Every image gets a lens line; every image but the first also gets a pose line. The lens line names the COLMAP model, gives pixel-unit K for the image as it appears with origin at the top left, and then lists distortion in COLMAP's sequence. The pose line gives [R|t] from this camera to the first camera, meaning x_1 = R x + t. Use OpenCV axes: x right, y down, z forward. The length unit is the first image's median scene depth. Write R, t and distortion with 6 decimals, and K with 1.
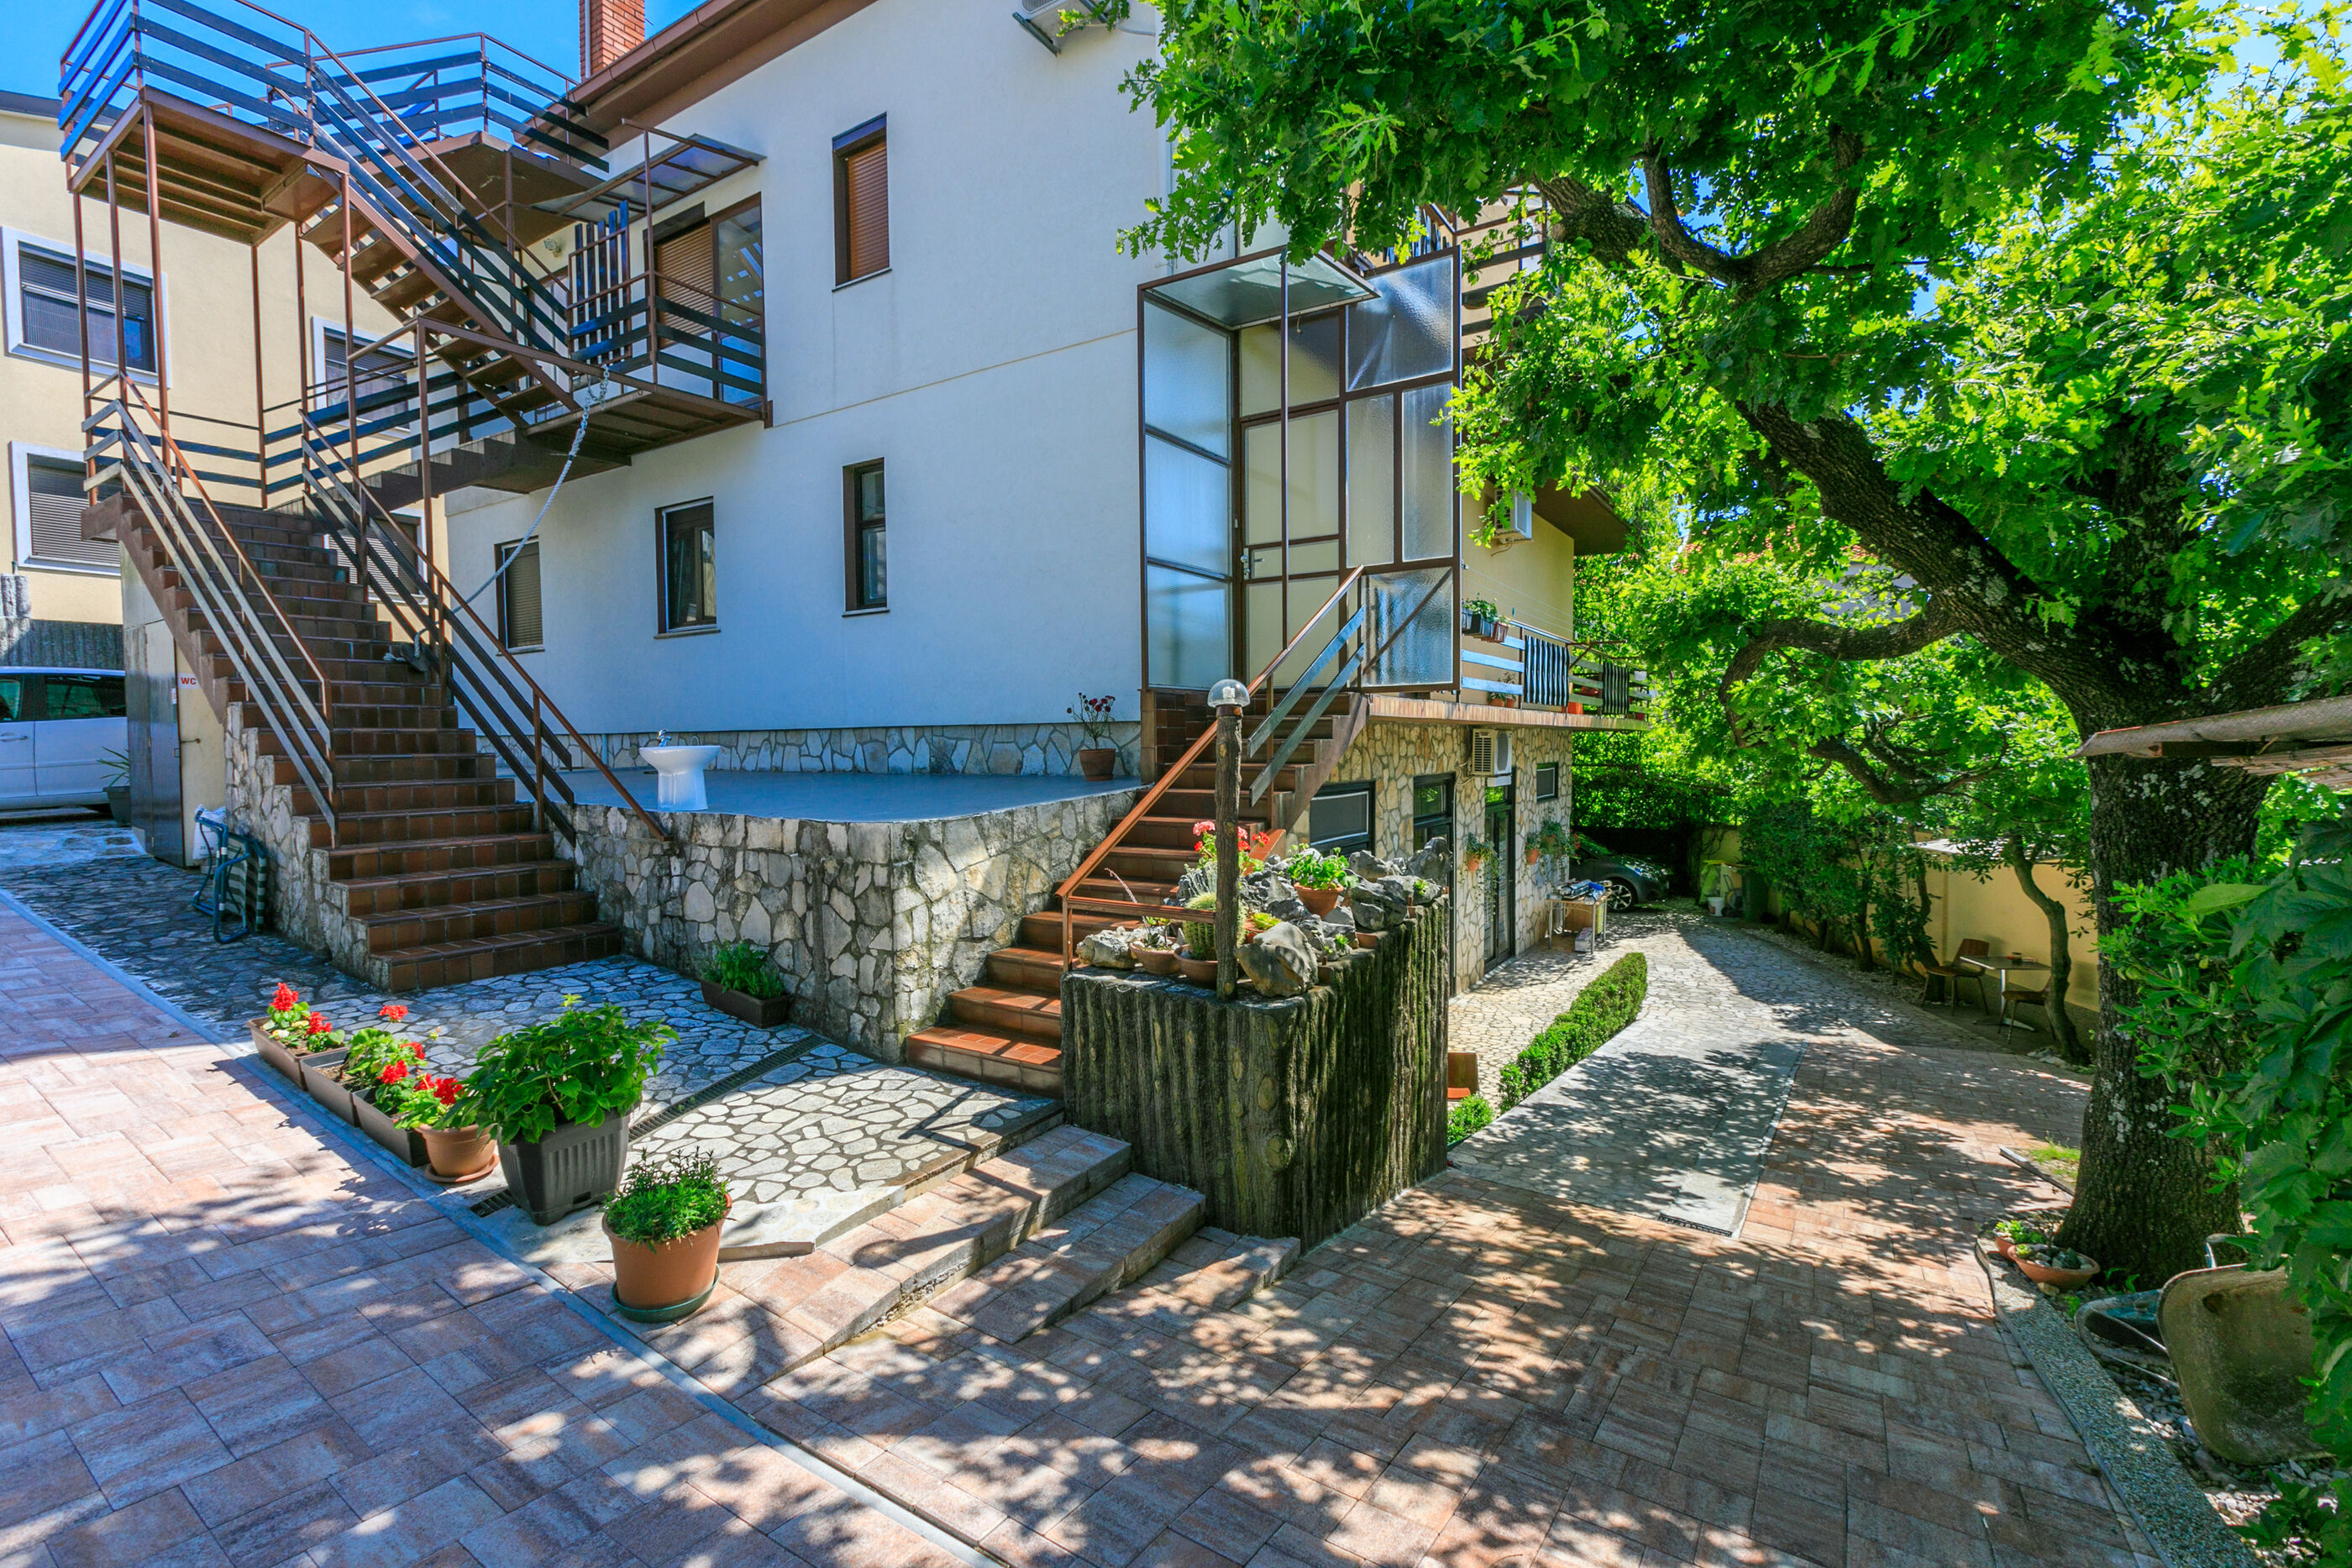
lens RADIAL K [[1074.2, 0, 1177.0], [0, 1074.2, 691.6], [0, 0, 1]] dist [0.000754, 0.000411]
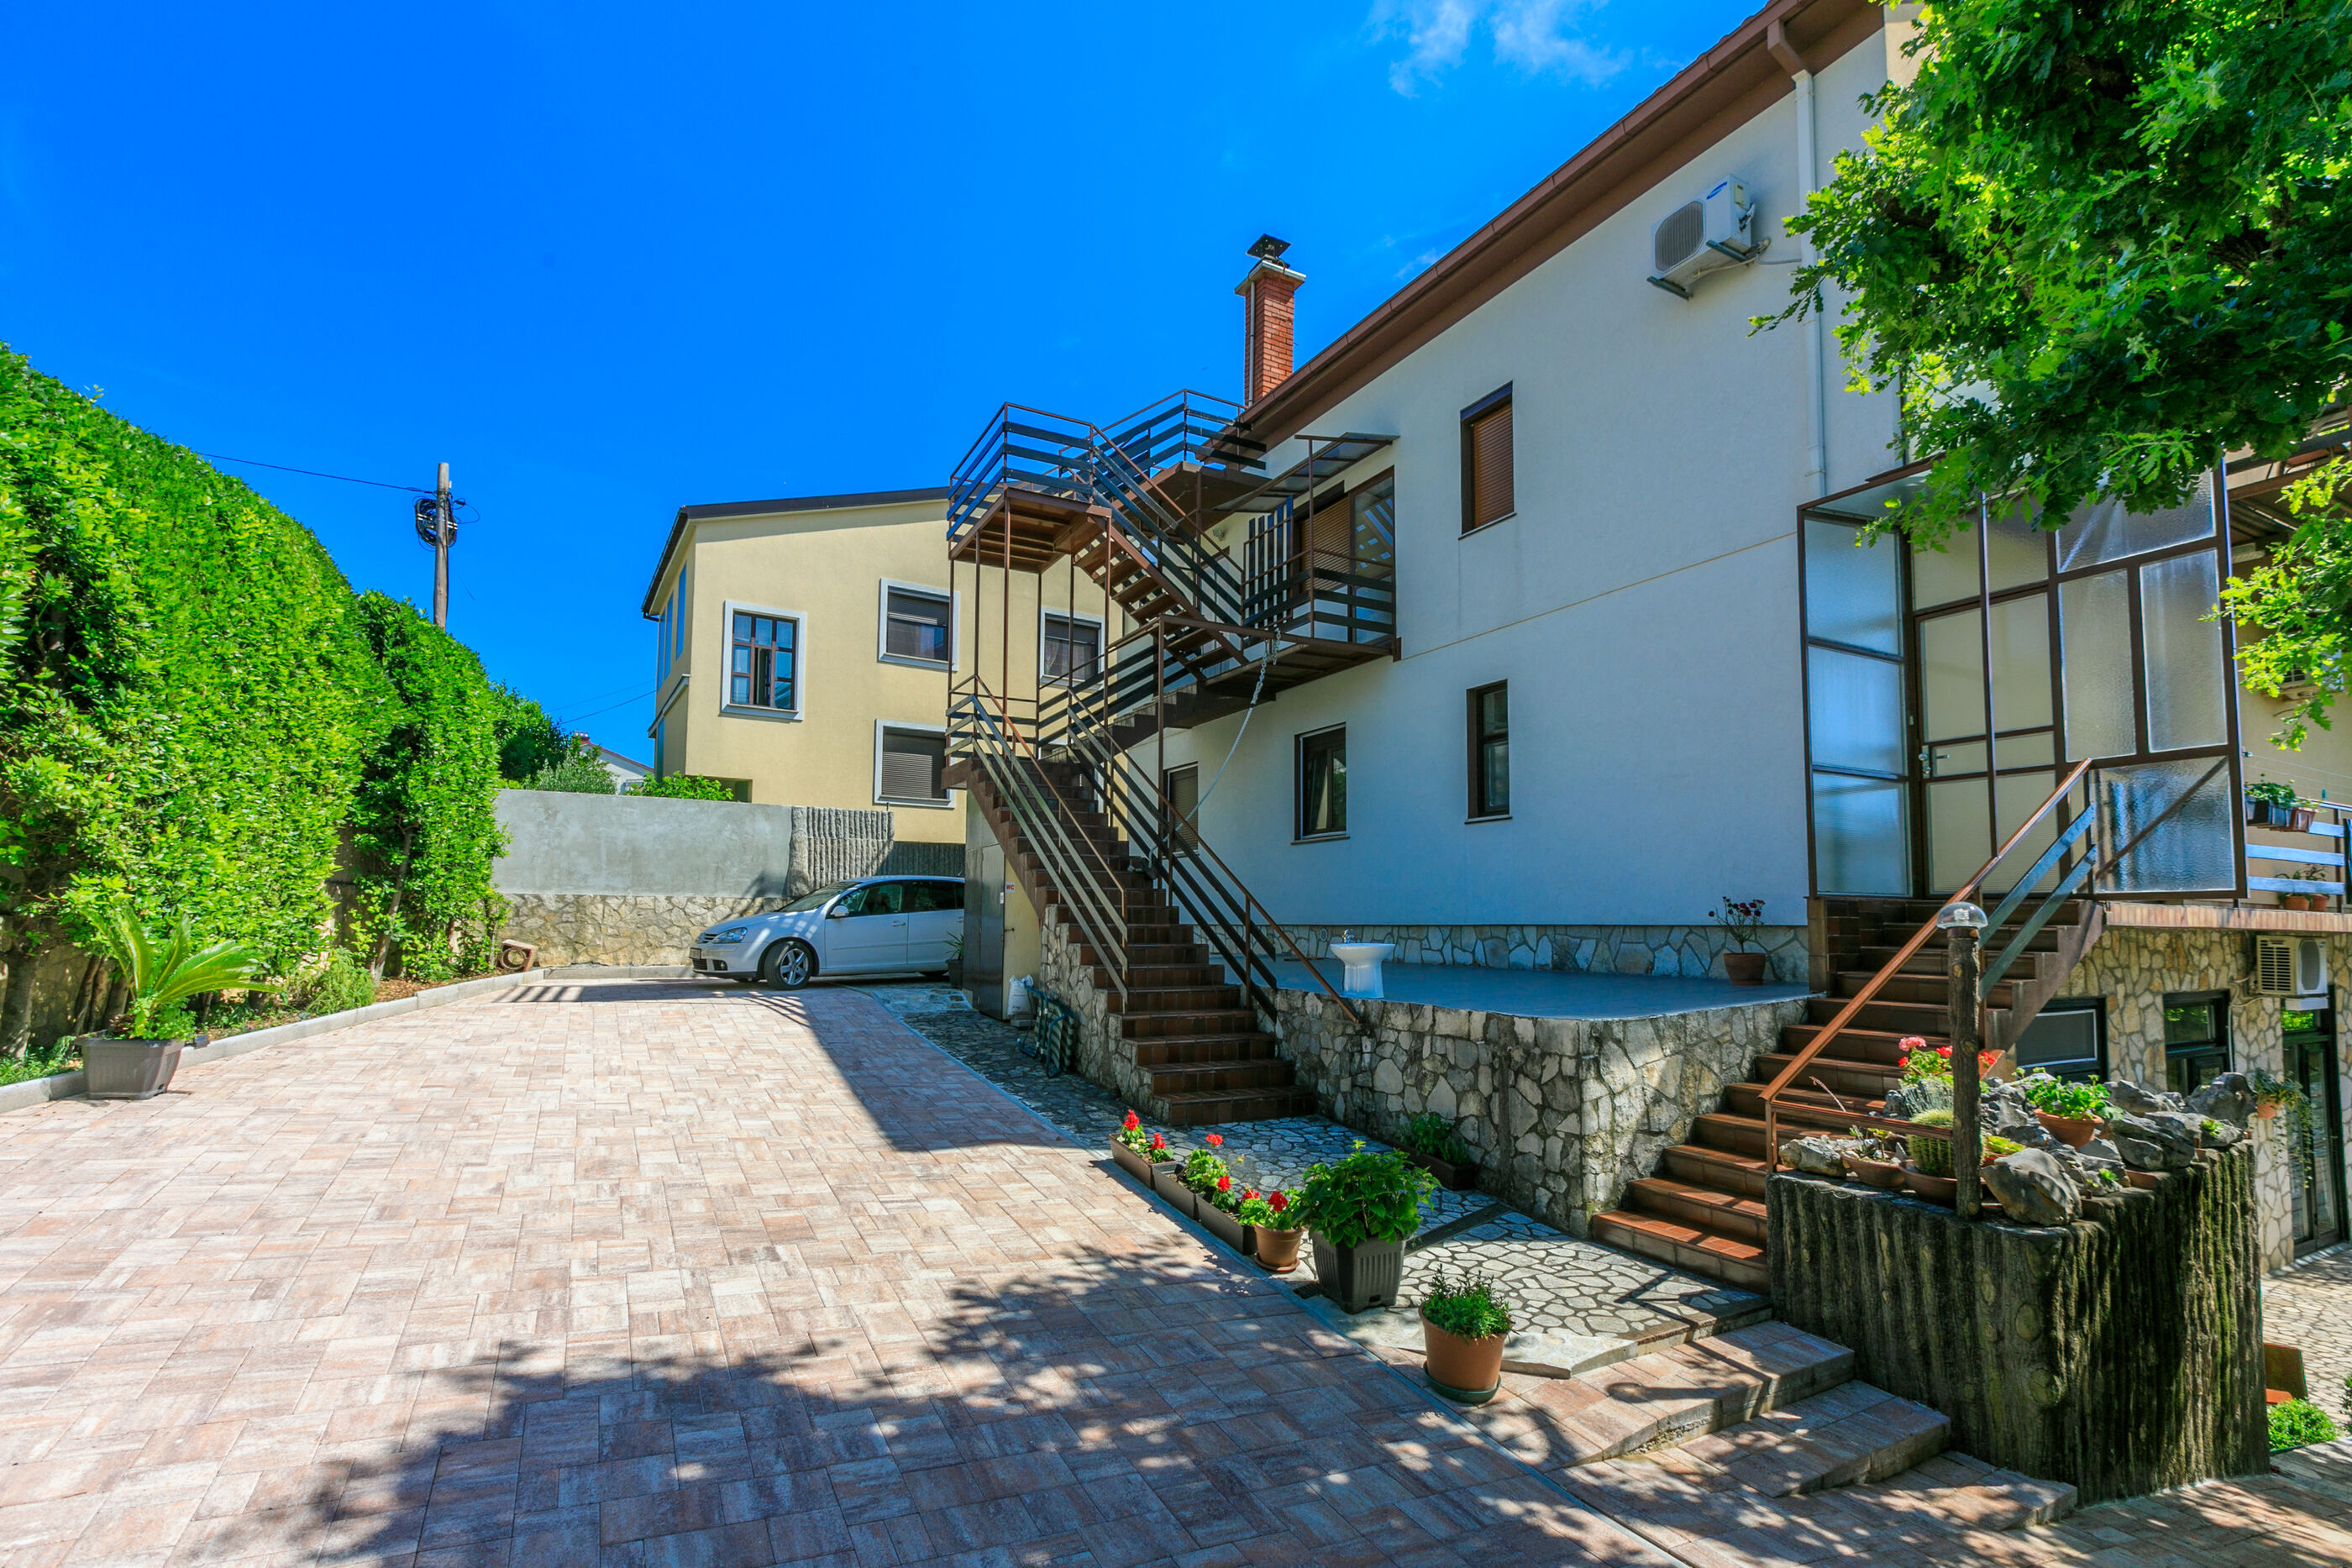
lens RADIAL K [[1060.4, 0, 1177.8], [0, 1060.4, 816.7], [0, 0, 1]] dist [-0.000301, -0.000043]
pose [[0.870578, -0.036860, -0.490648, -0.069439], [0.007093, 0.998026, -0.062393, -0.022656], [0.491979, 0.050837, 0.869121, -0.172393]]
